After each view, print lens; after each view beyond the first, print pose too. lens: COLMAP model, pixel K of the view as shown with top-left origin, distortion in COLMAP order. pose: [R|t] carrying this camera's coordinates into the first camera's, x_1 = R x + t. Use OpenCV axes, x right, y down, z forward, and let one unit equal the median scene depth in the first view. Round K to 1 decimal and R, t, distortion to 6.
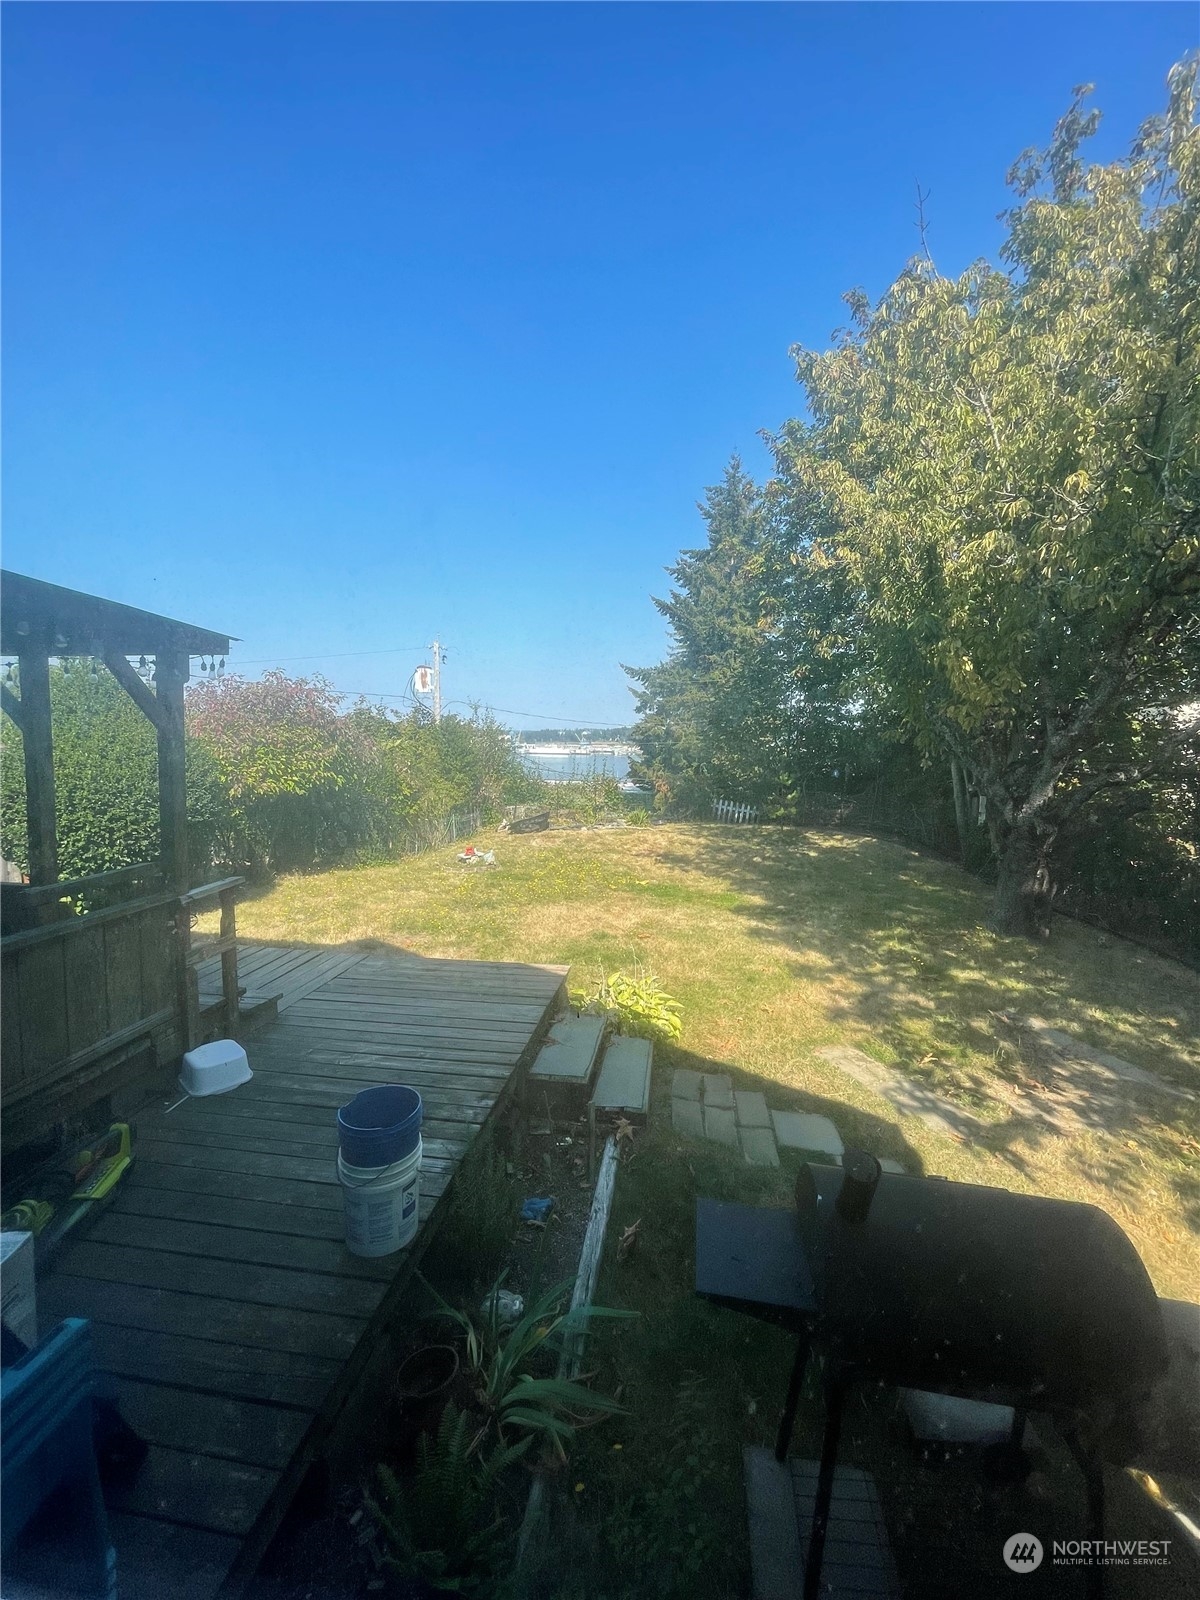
lens RADIAL K [[642.4, 0, 604.9], [0, 642.4, 803.6], [0, 0, 1]] dist [-0.000403, -0.000008]
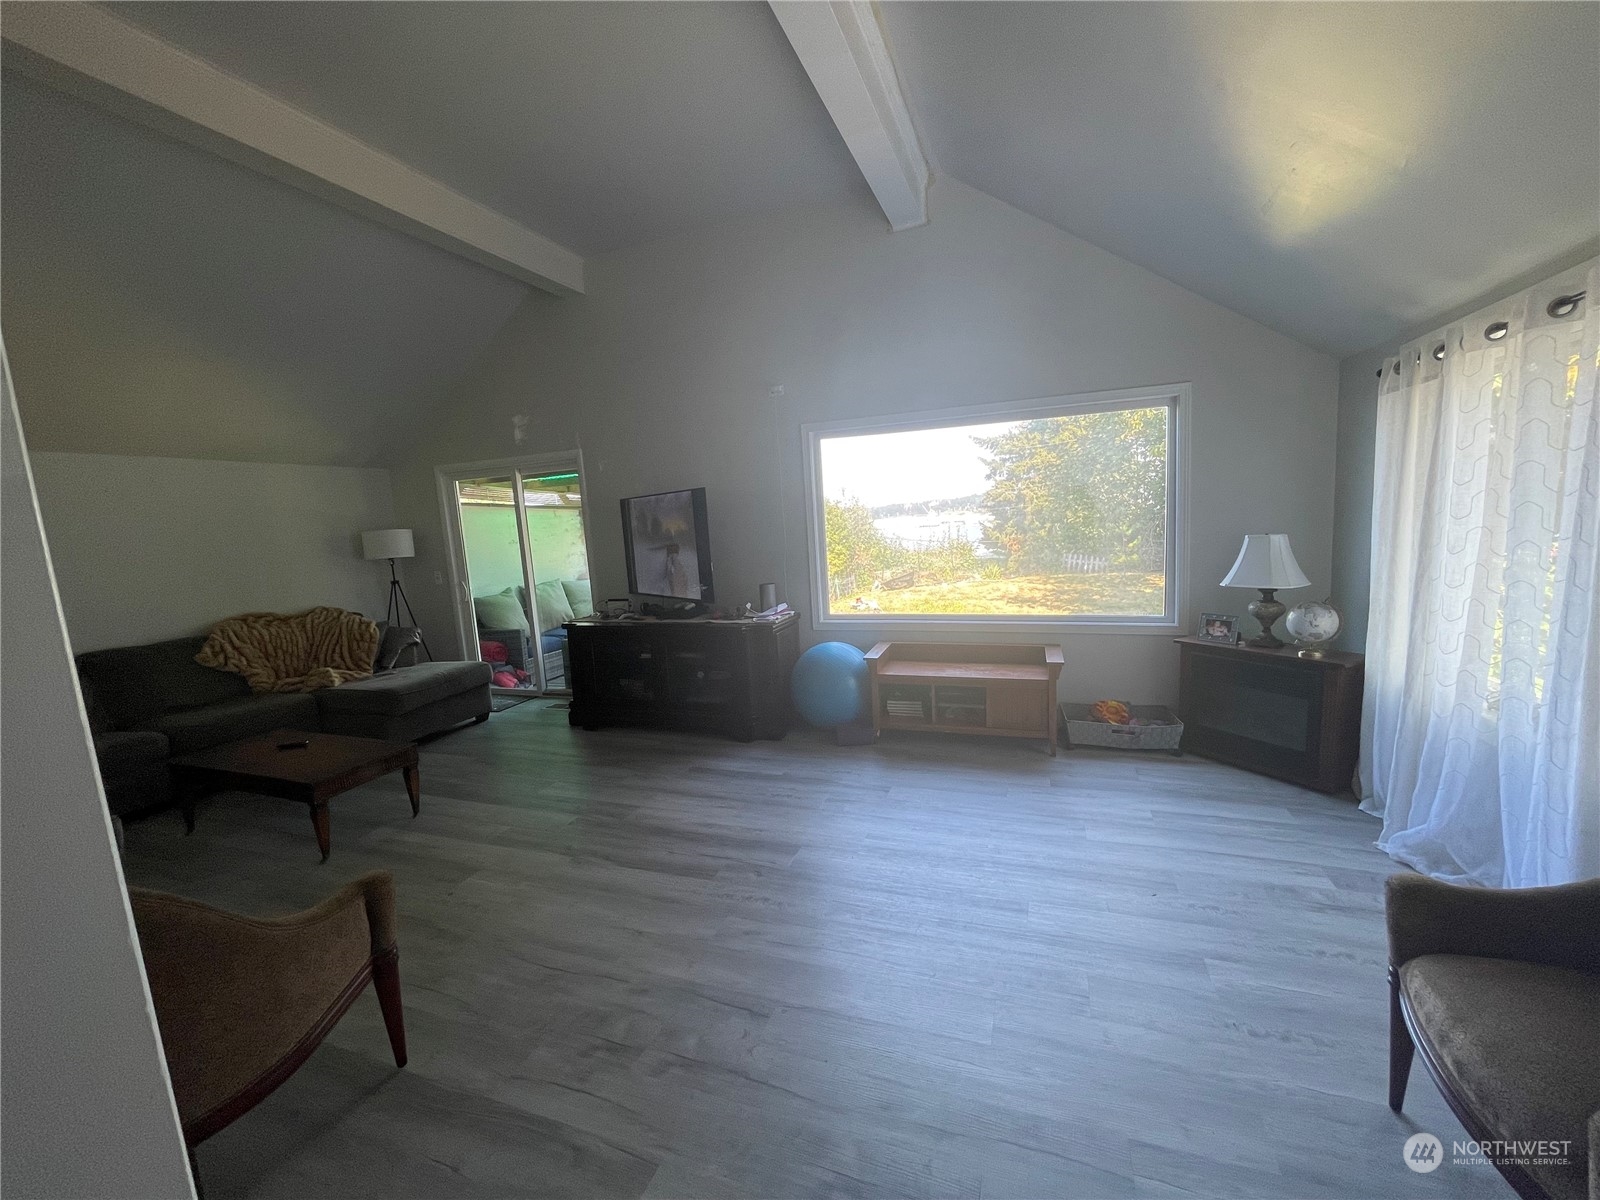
lens RADIAL K [[642.4, 0, 793.3], [0, 642.4, 603.8], [0, 0, 1]] dist [-0.000403, -0.000008]
pose [[0.967176, -0.047303, -0.249666, -0.006401], [0.056454, 0.997966, 0.029617, 0.019557], [0.247757, -0.042739, 0.967879, -0.181590]]
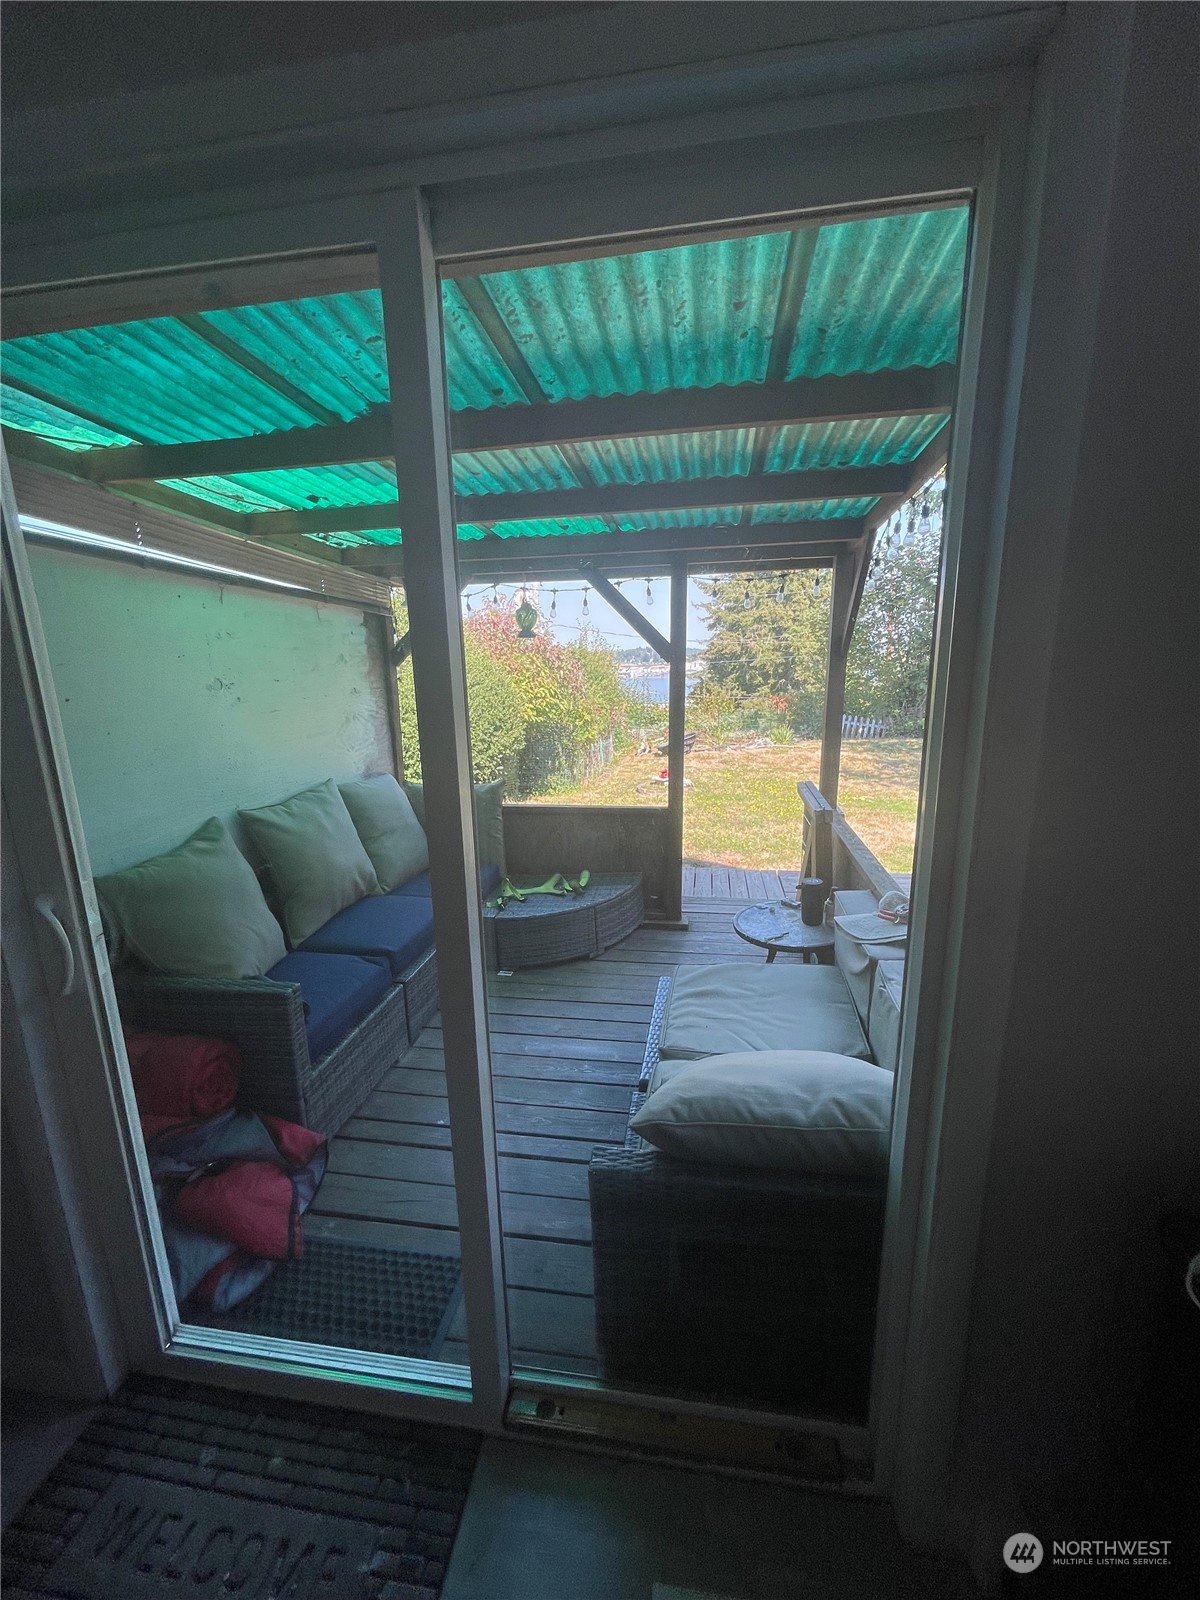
lens RADIAL K [[642.4, 0, 607.5], [0, 642.4, 805.5], [0, 0, 1]] dist [-0.000403, -0.000008]
pose [[0.998989, -0.033760, -0.029685, -0.158696], [0.037109, 0.992003, 0.120635, -0.000825], [0.025375, -0.121615, 0.992253, -0.005482]]
